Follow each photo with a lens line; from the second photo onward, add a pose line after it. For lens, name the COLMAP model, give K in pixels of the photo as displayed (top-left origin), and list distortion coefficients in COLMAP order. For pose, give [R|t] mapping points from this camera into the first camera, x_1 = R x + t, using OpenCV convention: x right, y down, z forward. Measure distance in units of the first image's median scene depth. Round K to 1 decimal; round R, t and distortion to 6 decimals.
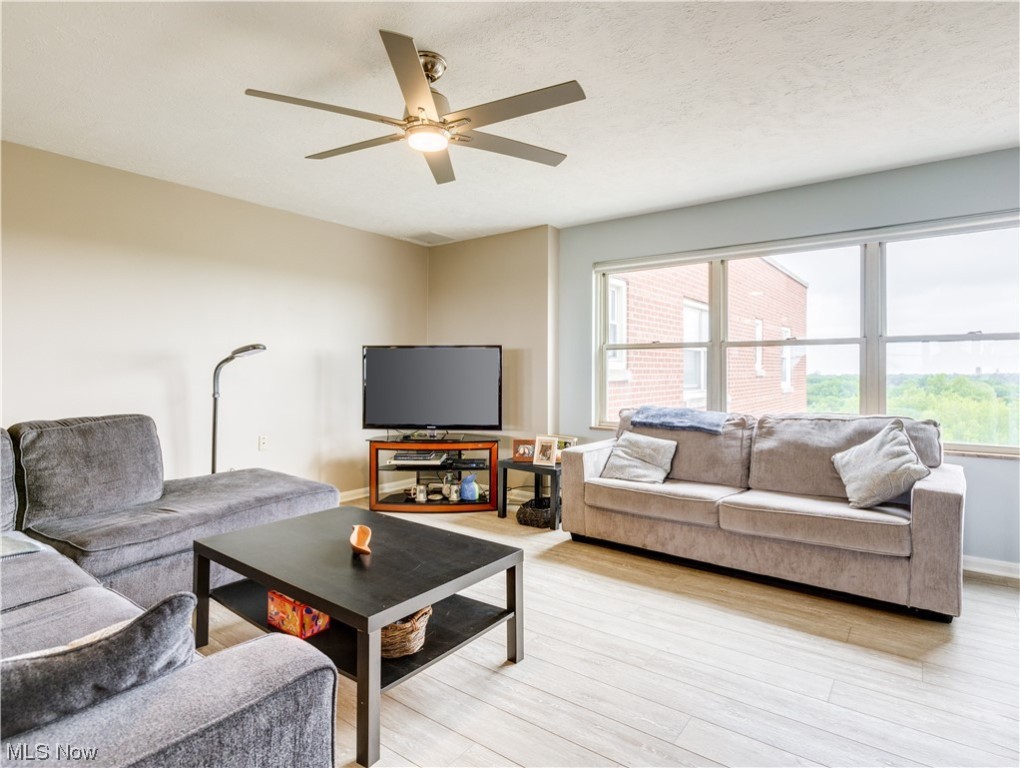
lens RADIAL K [[543.5, 0, 518.0], [0, 543.5, 368.8], [0, 0, 1]] dist [-0.005731, -0.000631]
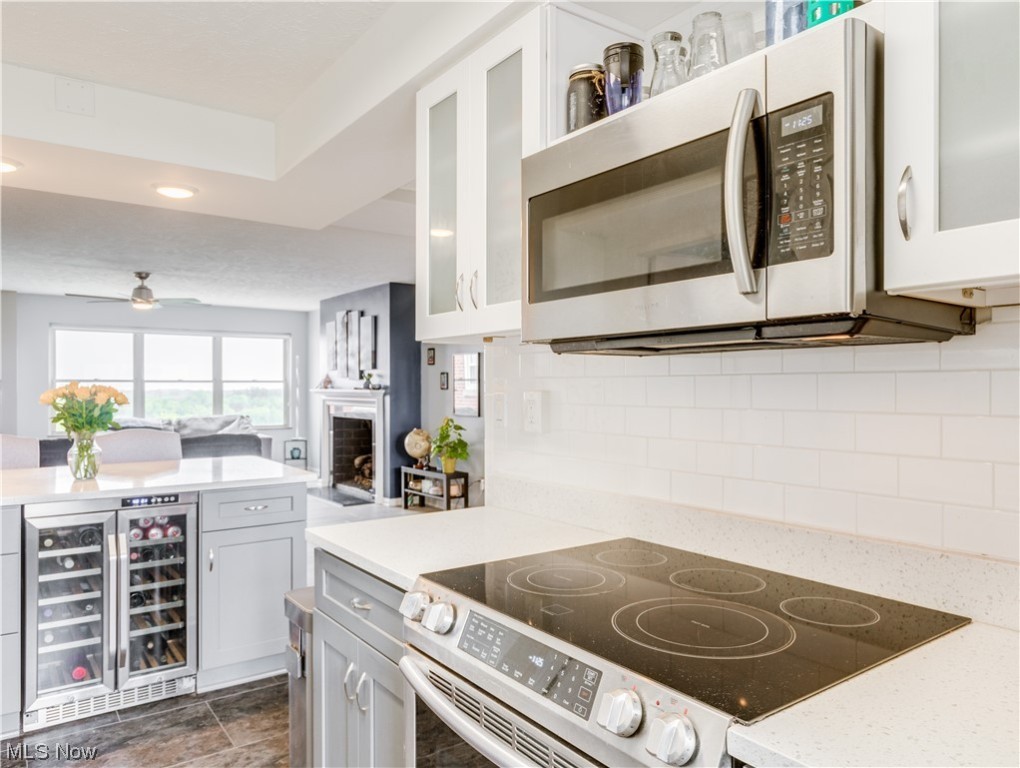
lens RADIAL K [[714.5, 0, 513.3], [0, 714.5, 385.0], [0, 0, 1]] dist [-0.012227, -0.000403]
pose [[0.306658, 0.001451, 0.951819, -1.707881], [0.001081, 0.999998, -0.001872, -0.033161], [-0.951819, 0.001603, 0.306655, -1.007279]]
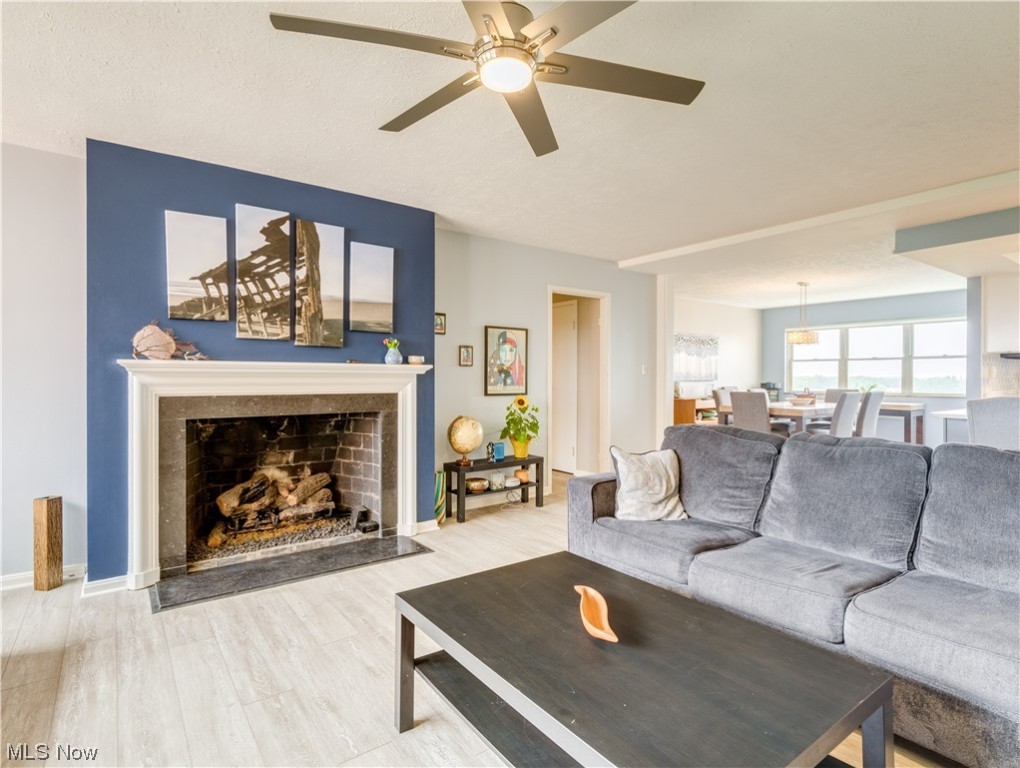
lens RADIAL K [[530.7, 0, 505.6], [0, 530.7, 384.8], [0, 0, 1]] dist [0.007636, 0.000767]
pose [[-0.957532, -0.006992, 0.288242, -0.237613], [-0.003824, 0.999926, 0.011552, 0.002609], [-0.288301, 0.009959, -0.957488, 1.071821]]
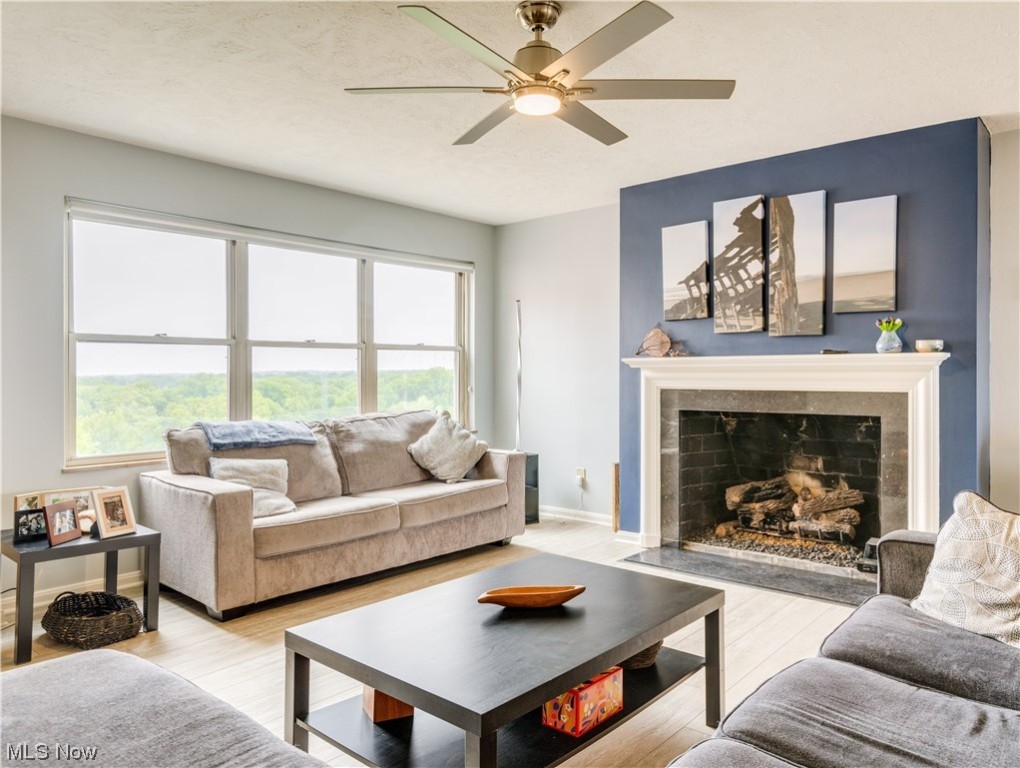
lens RADIAL K [[714.5, 0, 506.8], [0, 714.5, 374.4], [0, 0, 1]] dist [-0.012227, -0.000403]
pose [[0.078623, -0.004850, 0.996893, -0.807799], [0.003134, 0.999984, 0.004618, -0.000357], [-0.996899, 0.002762, 0.078637, 0.599197]]
